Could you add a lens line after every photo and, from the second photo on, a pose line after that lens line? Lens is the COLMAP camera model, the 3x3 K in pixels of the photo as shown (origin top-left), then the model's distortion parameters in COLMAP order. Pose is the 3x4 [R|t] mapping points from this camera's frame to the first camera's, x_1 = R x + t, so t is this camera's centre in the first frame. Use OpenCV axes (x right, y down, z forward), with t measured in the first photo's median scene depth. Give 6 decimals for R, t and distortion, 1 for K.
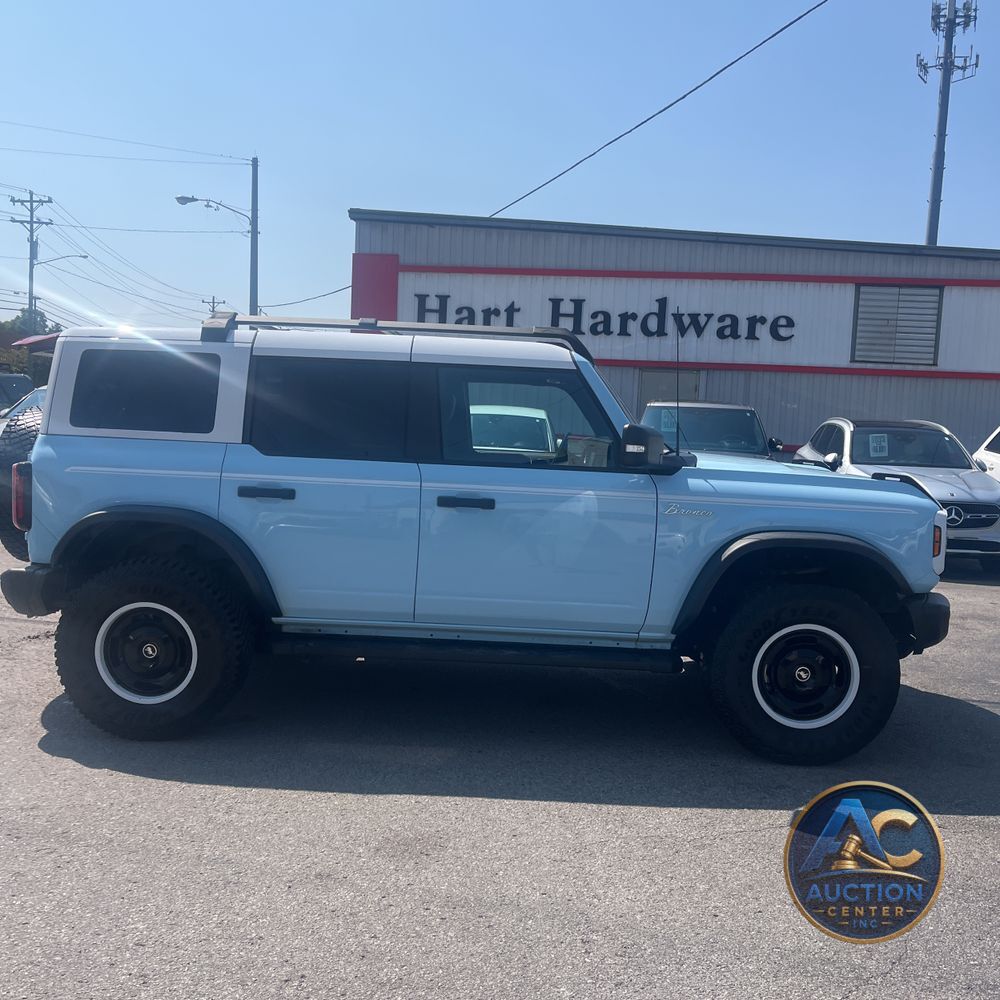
lens RADIAL K [[1018.8, 0, 505.9], [0, 1018.8, 498.5], [0, 0, 1]] dist [0.027705, 0.000000]
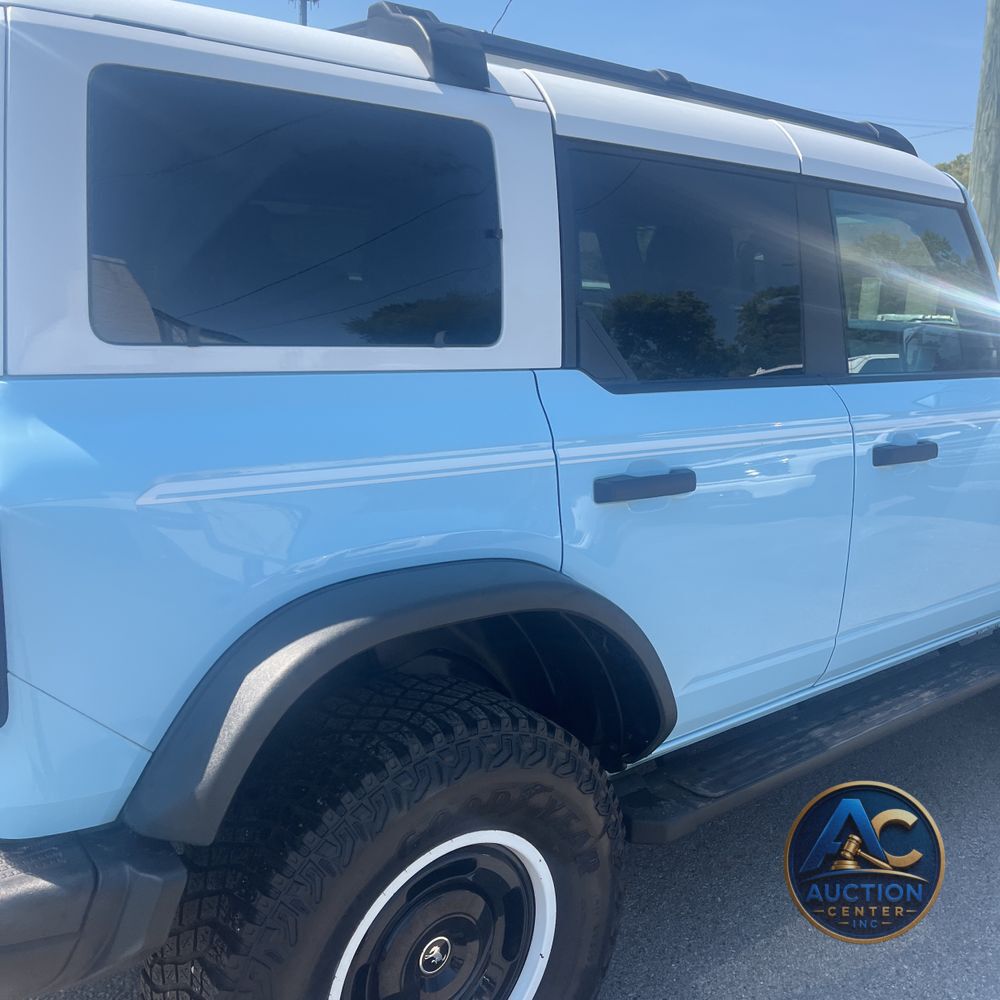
lens RADIAL K [[1043.9, 0, 502.2], [0, 1043.9, 510.5], [0, 0, 1]] dist [0.034689, 0.000000]
pose [[0.727290, -0.154268, 0.668768, -0.158030], [0.056542, 0.984566, 0.165626, -0.019361], [-0.683997, -0.082645, 0.724788, 0.204955]]
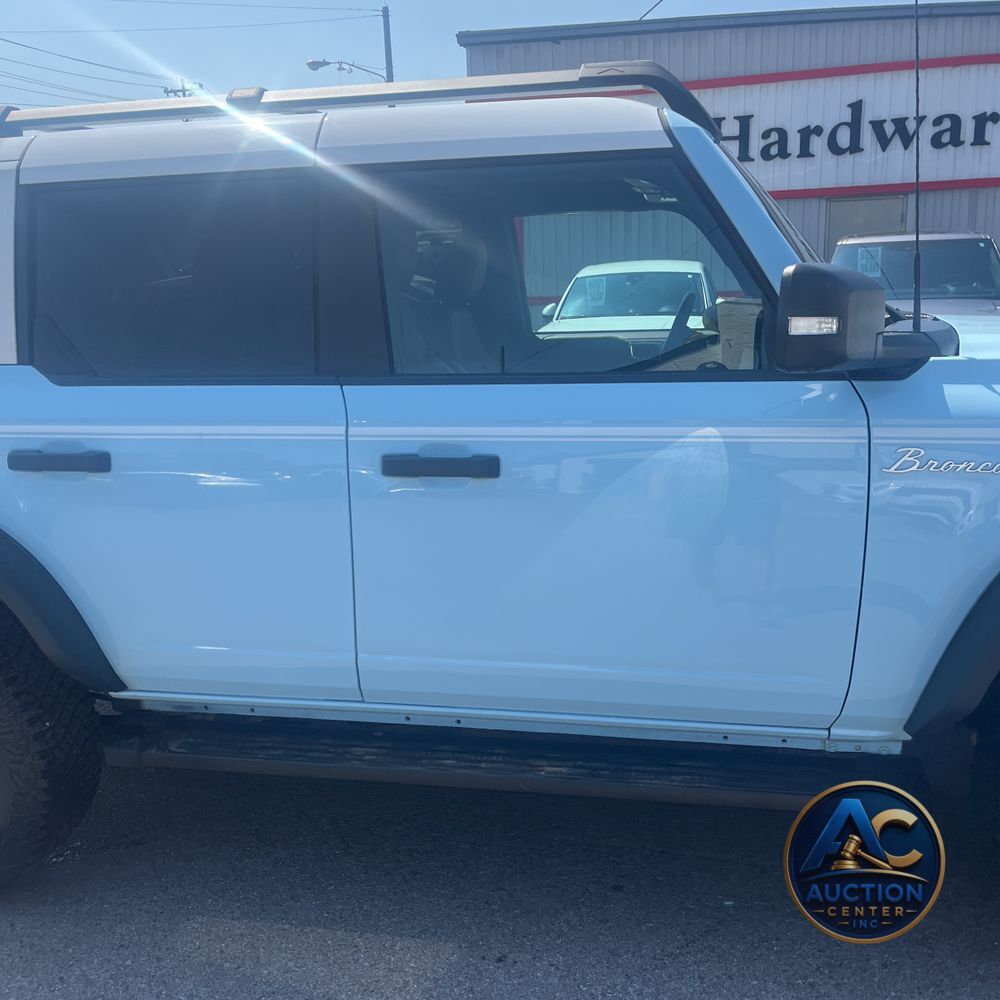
lens RADIAL K [[1018.8, 0, 497.7], [0, 1018.8, 510.2], [0, 0, 1]] dist [0.027705, 0.000000]
pose [[0.981907, -0.035486, -0.186009, 0.020335], [0.060959, 0.989230, 0.133070, -0.010049], [0.179284, -0.142001, 0.973495, 0.151441]]
